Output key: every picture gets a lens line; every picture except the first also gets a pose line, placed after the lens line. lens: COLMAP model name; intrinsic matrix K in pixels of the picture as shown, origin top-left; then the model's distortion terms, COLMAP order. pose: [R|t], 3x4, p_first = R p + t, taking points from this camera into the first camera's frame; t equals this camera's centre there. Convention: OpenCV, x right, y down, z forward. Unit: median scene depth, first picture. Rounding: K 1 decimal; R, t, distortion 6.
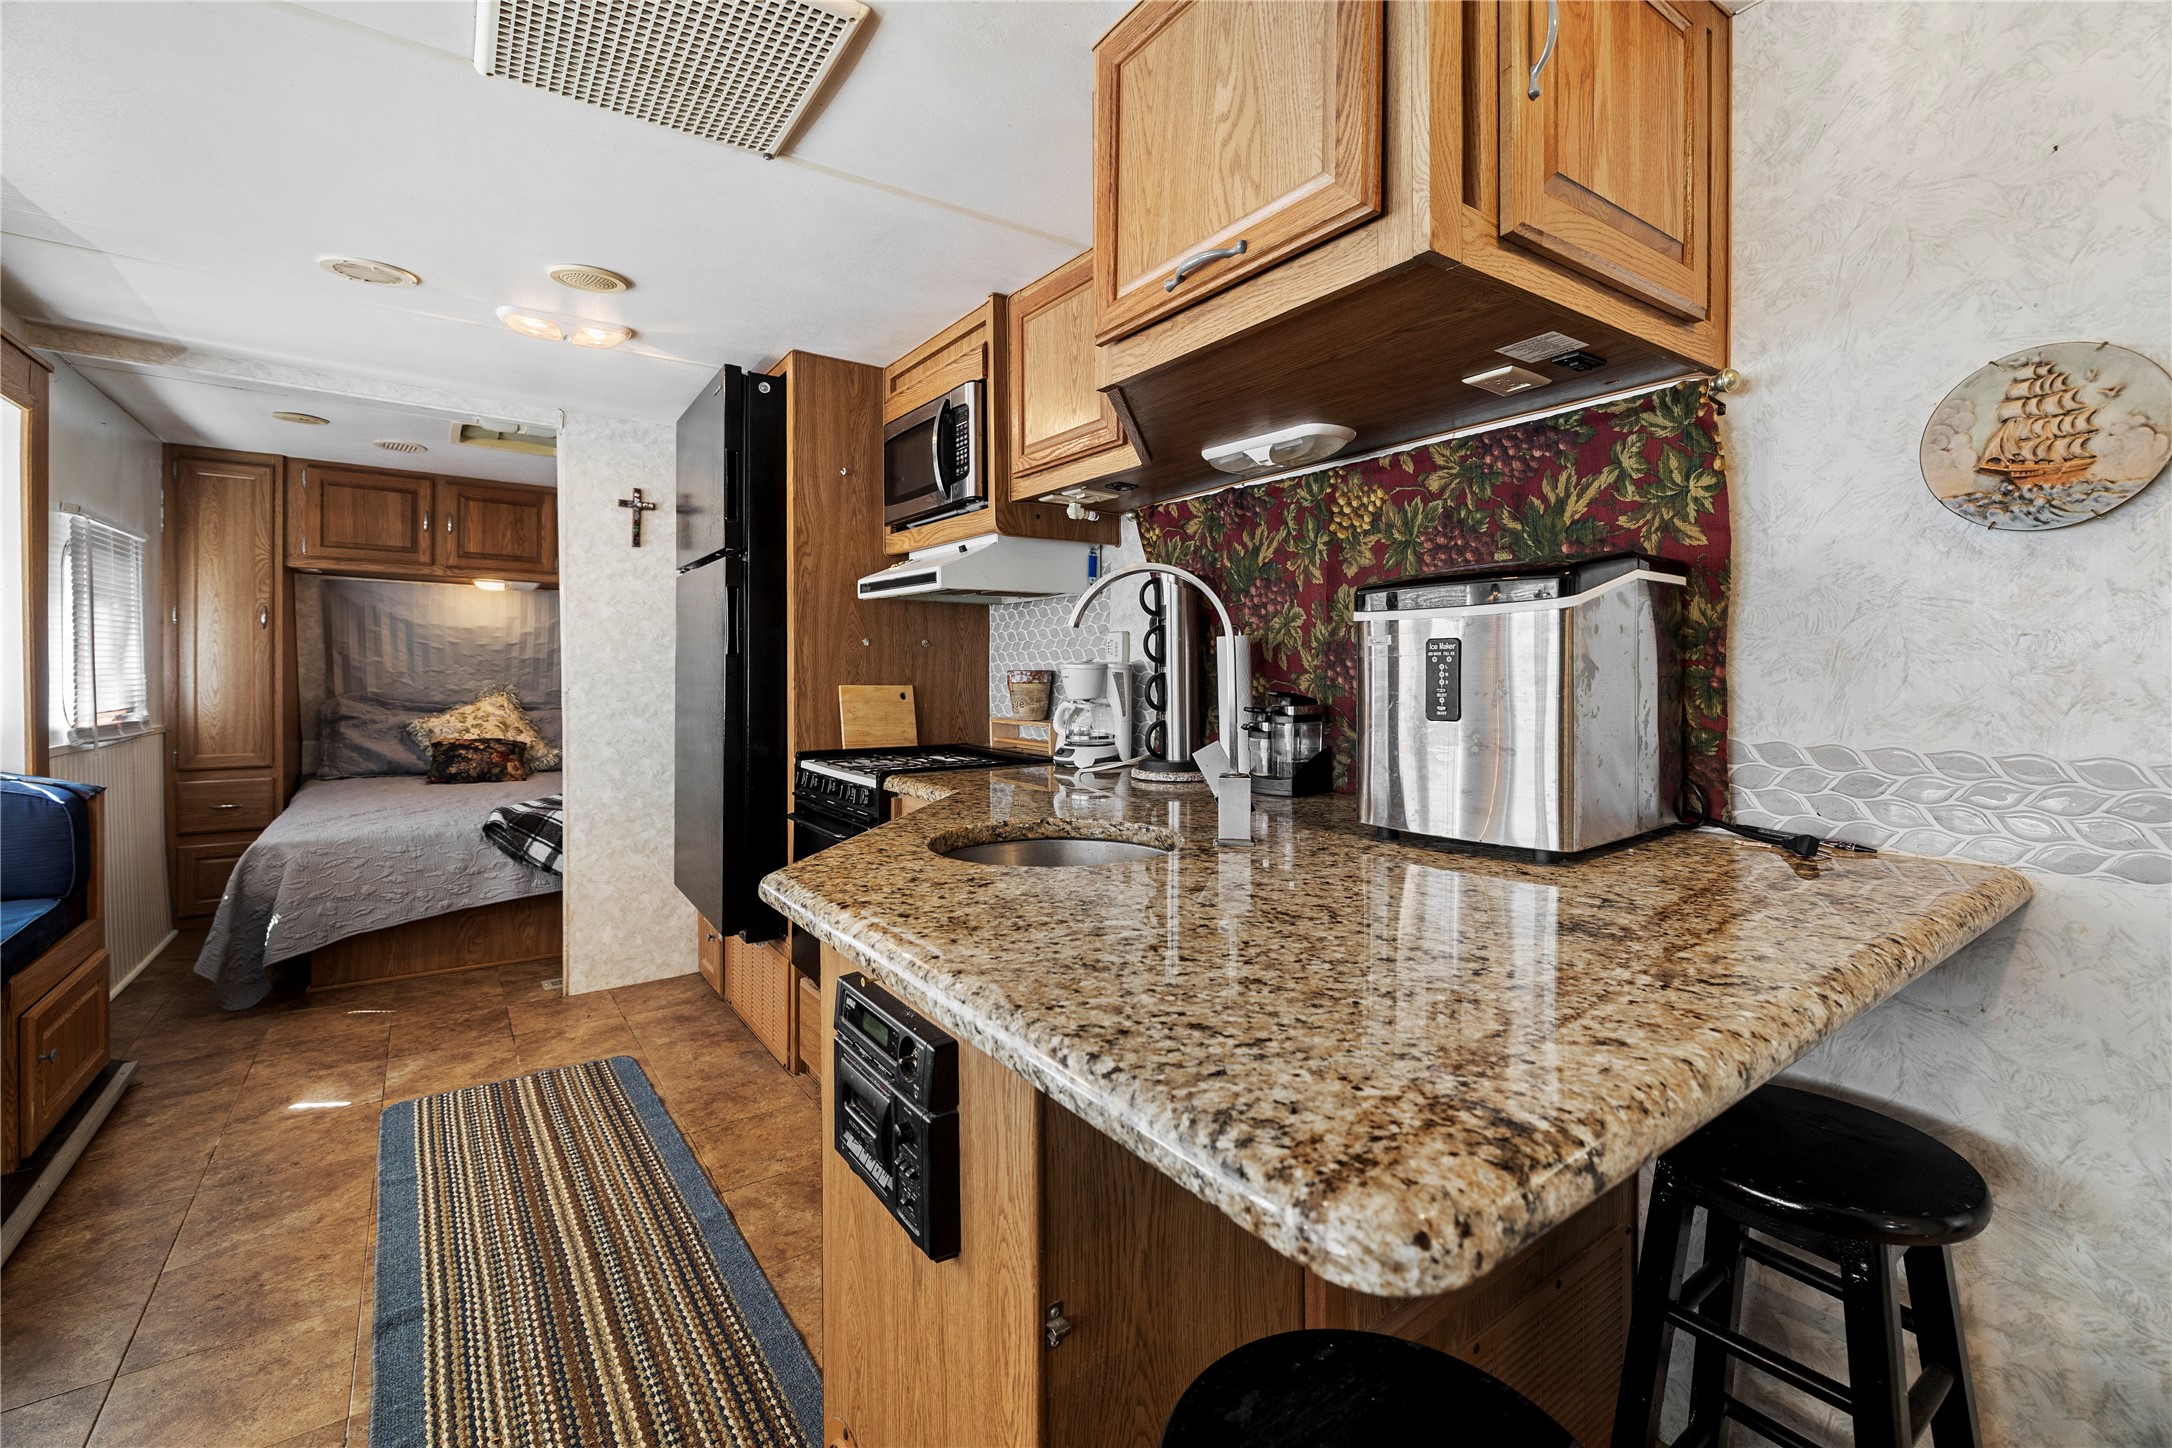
lens RADIAL K [[919.2, 0, 1078.7], [0, 919.2, 687.3], [0, 0, 1]] dist [0.004824, 0.001731]
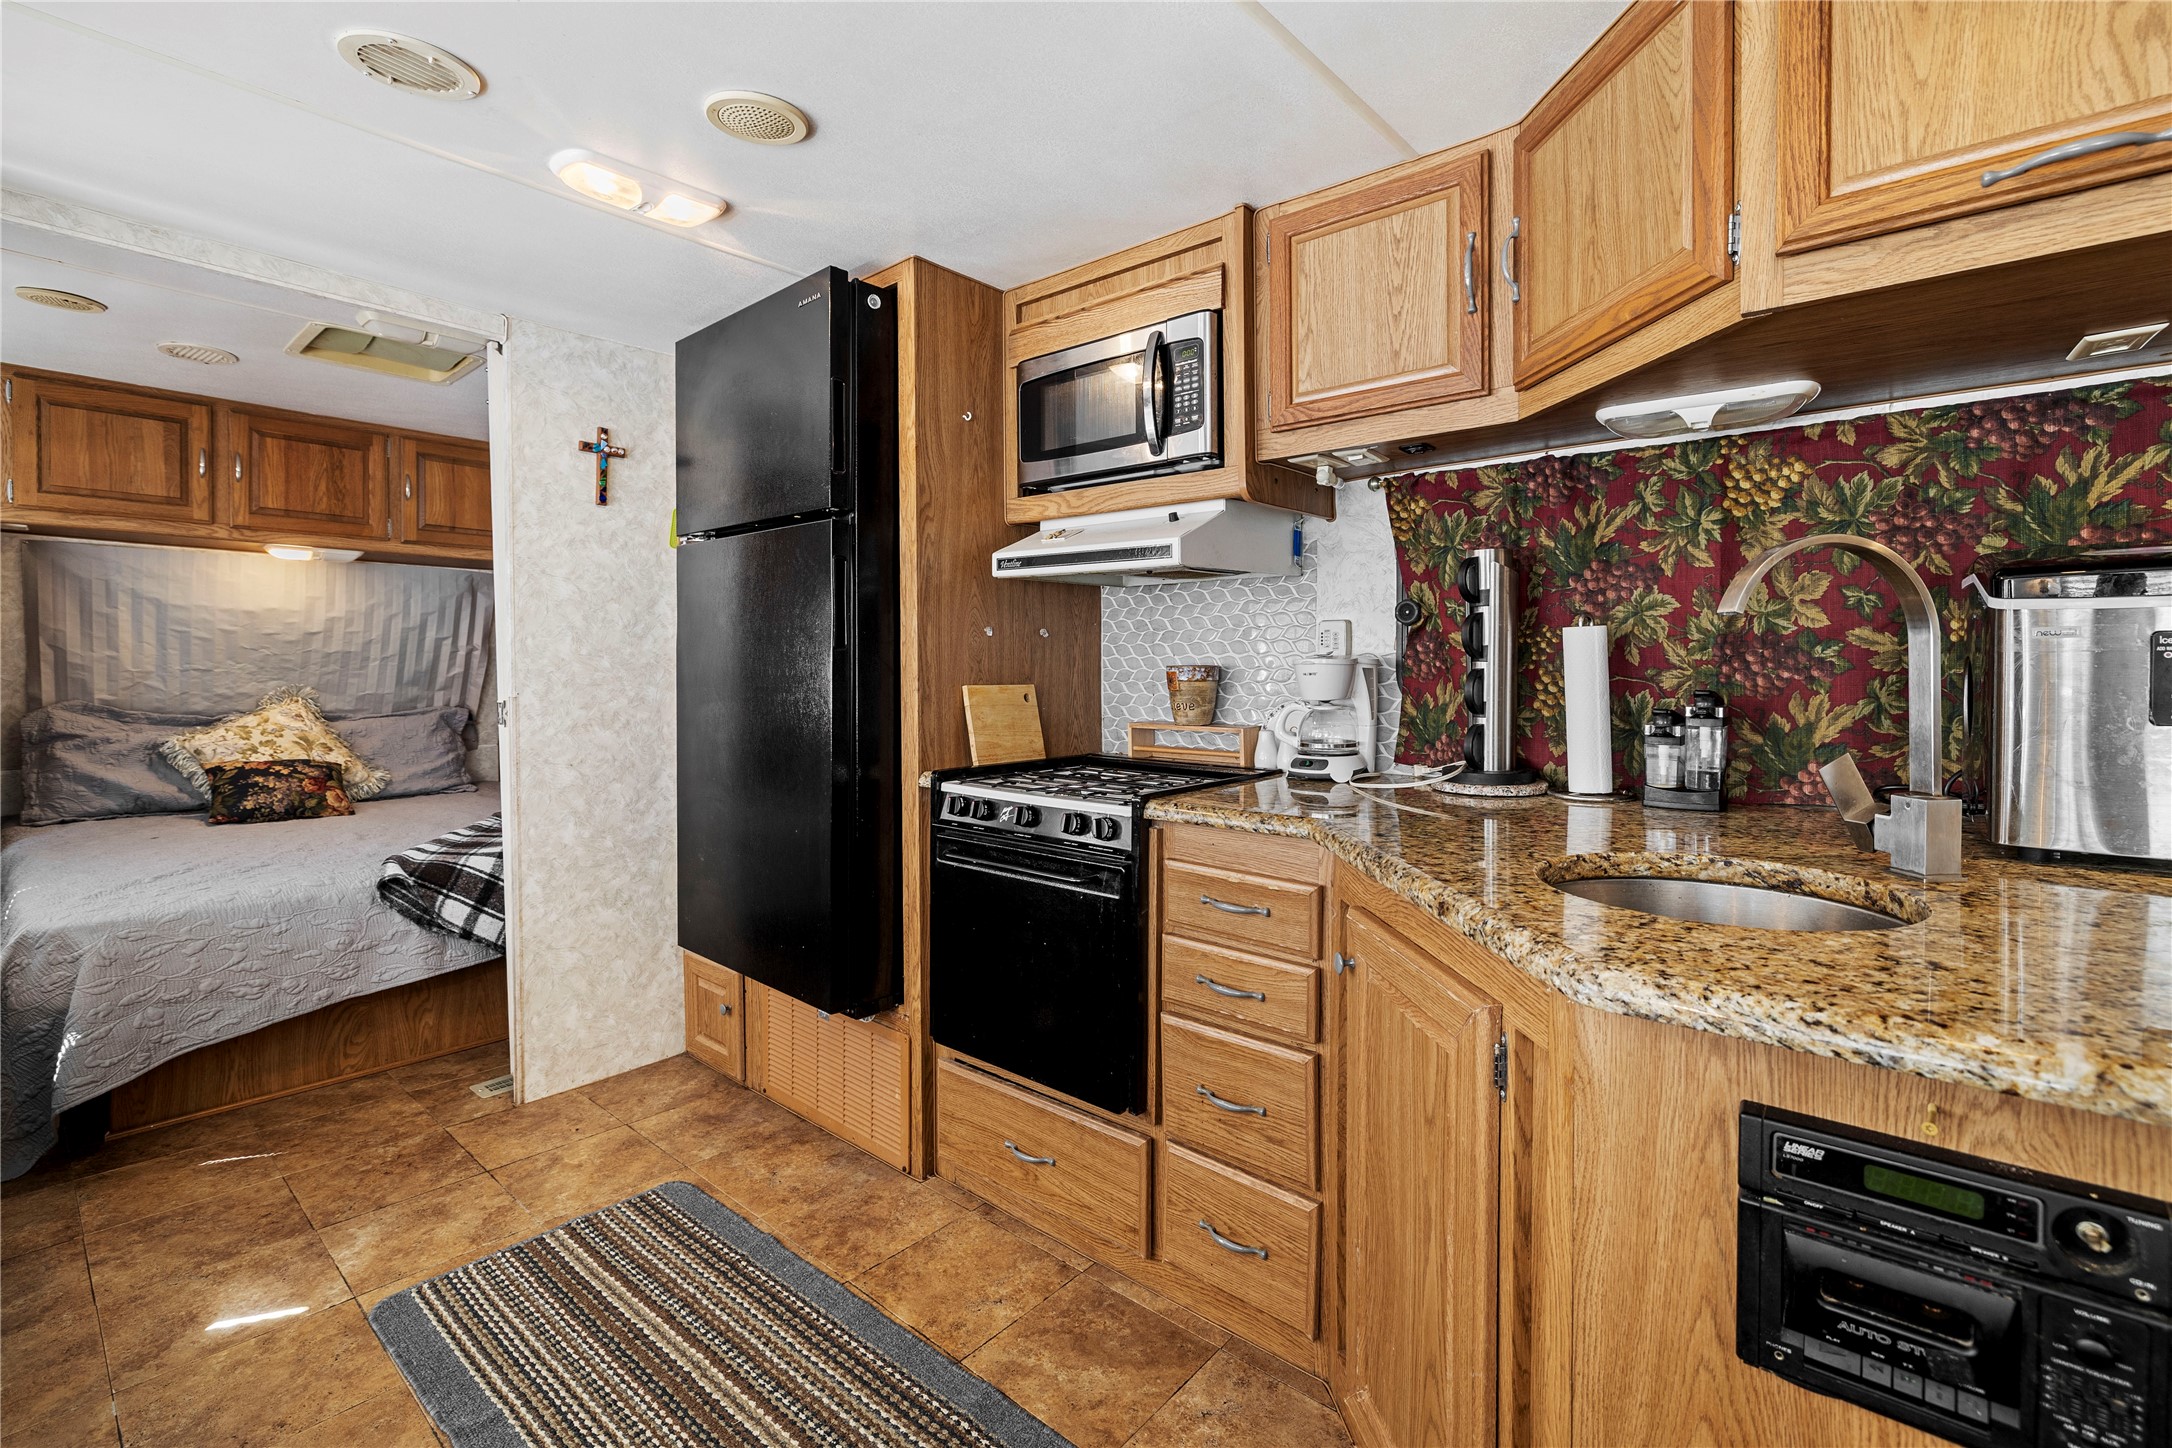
lens RADIAL K [[965.3, 0, 1086.8], [0, 965.3, 690.7], [0, 0, 1]] dist [-0.008440, 0.002522]
pose [[0.970179, -0.011501, 0.242117, -0.330239], [0.008771, 0.999885, 0.012352, -0.006675], [-0.242231, -0.009860, 0.970169, 0.151033]]
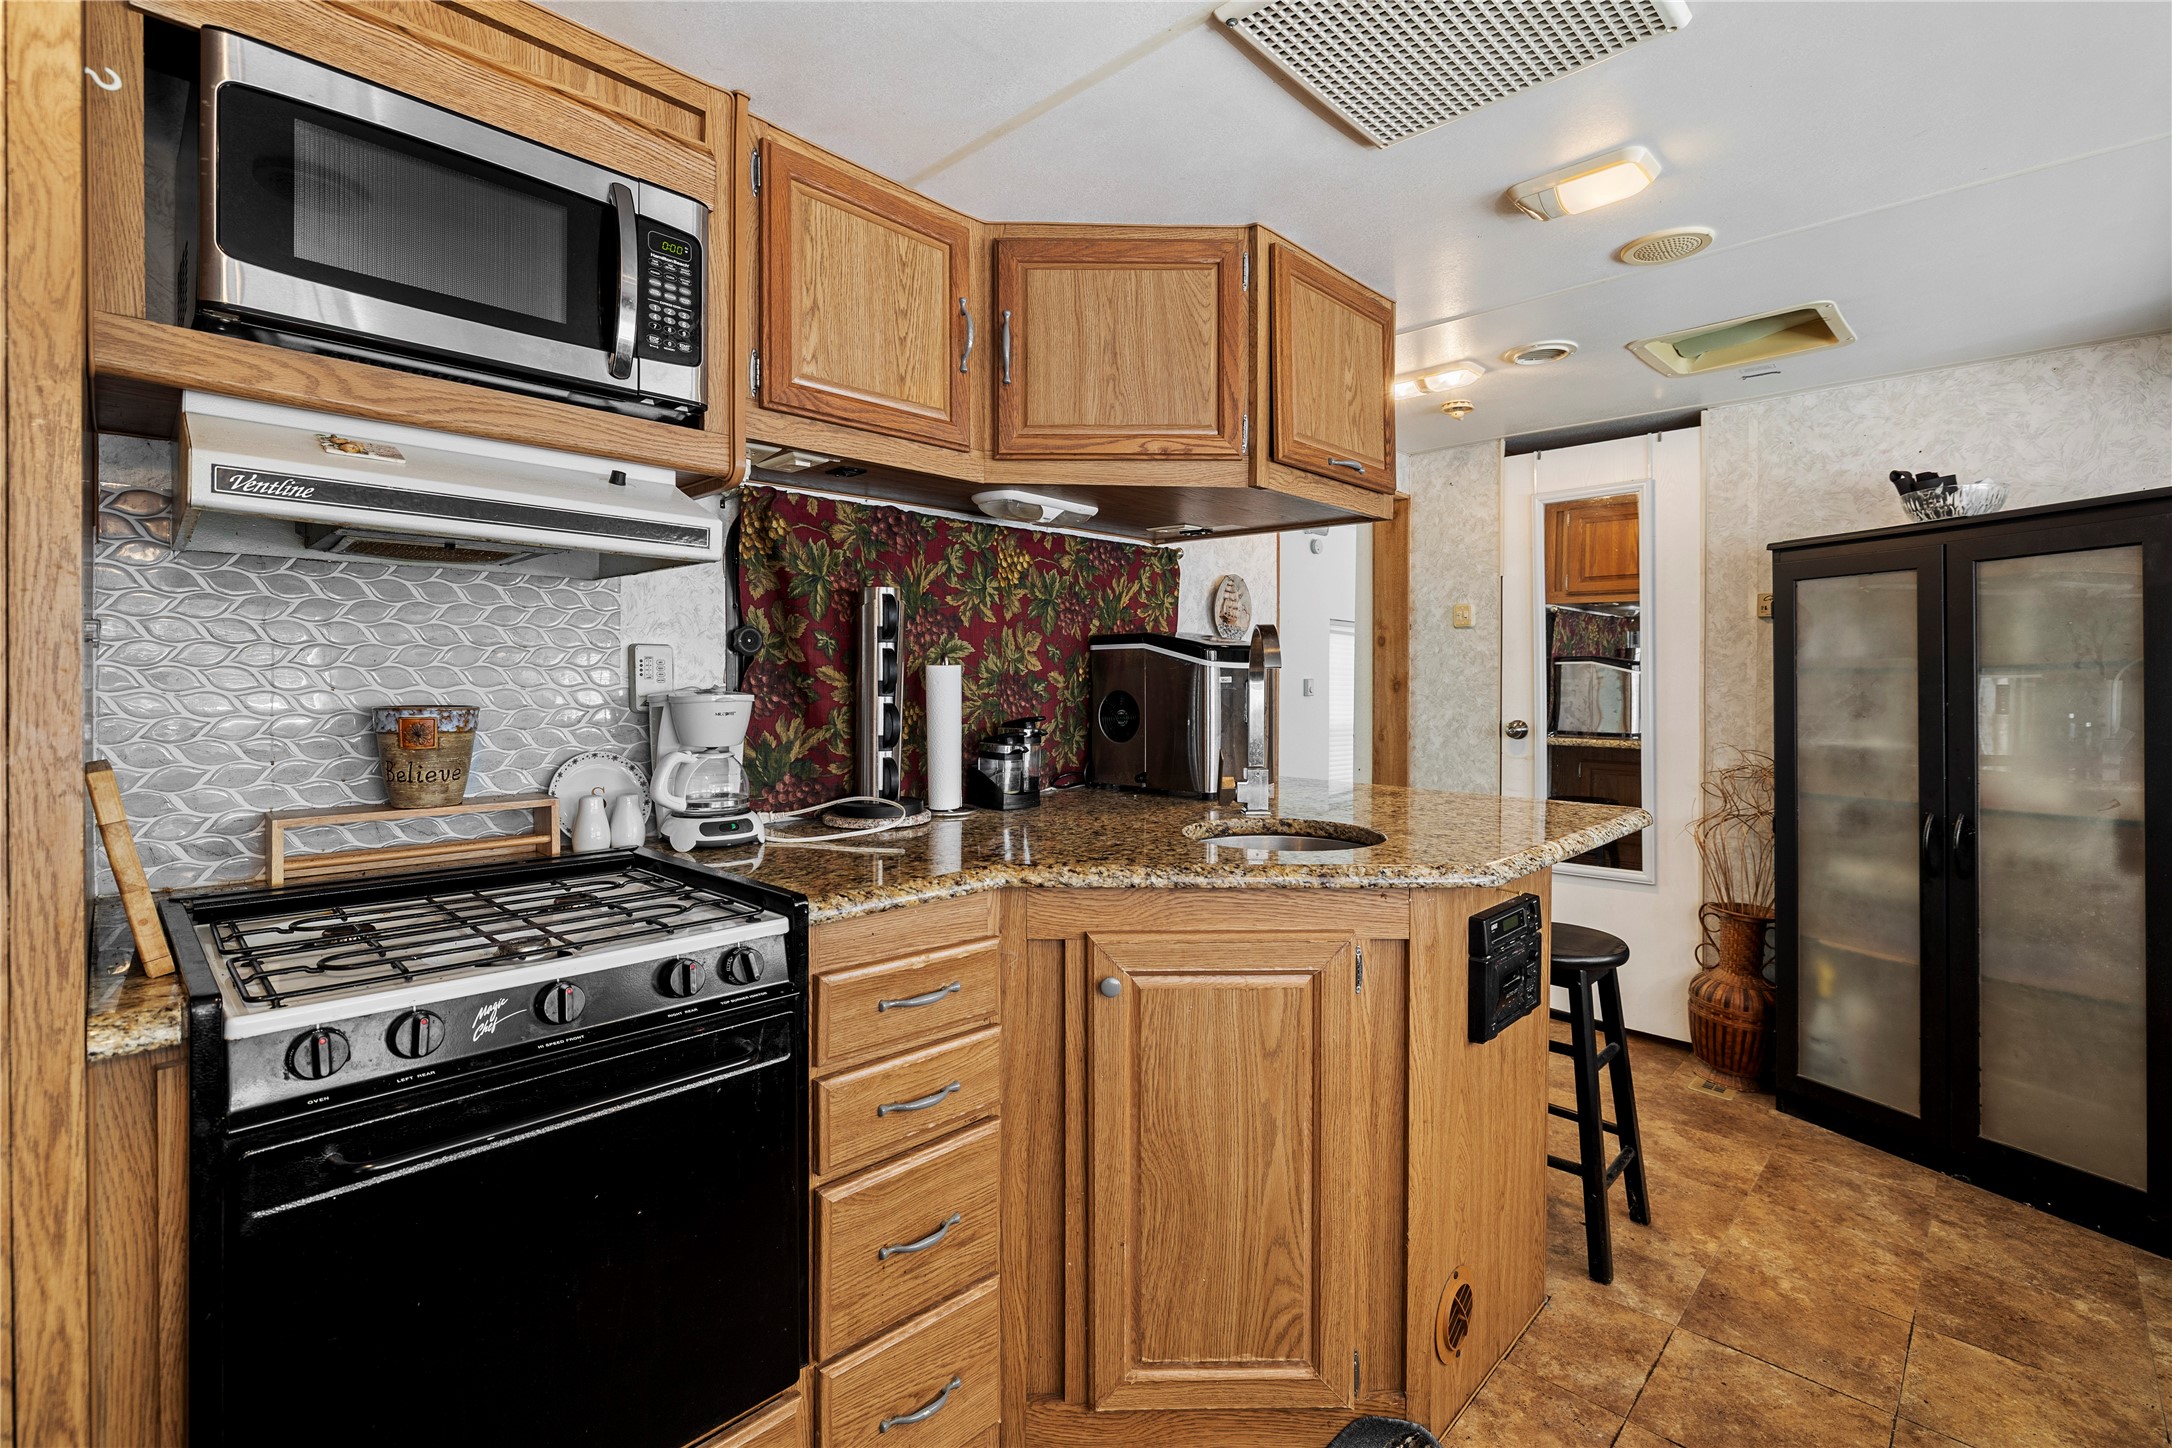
lens RADIAL K [[965.3, 0, 1075.6], [0, 965.3, 692.0], [0, 0, 1]] dist [-0.008440, 0.002522]
pose [[-0.175767, -0.011015, 0.984370, -0.579644], [0.018016, 0.999734, 0.014404, -0.025189], [-0.984267, 0.020266, -0.175522, 0.678550]]
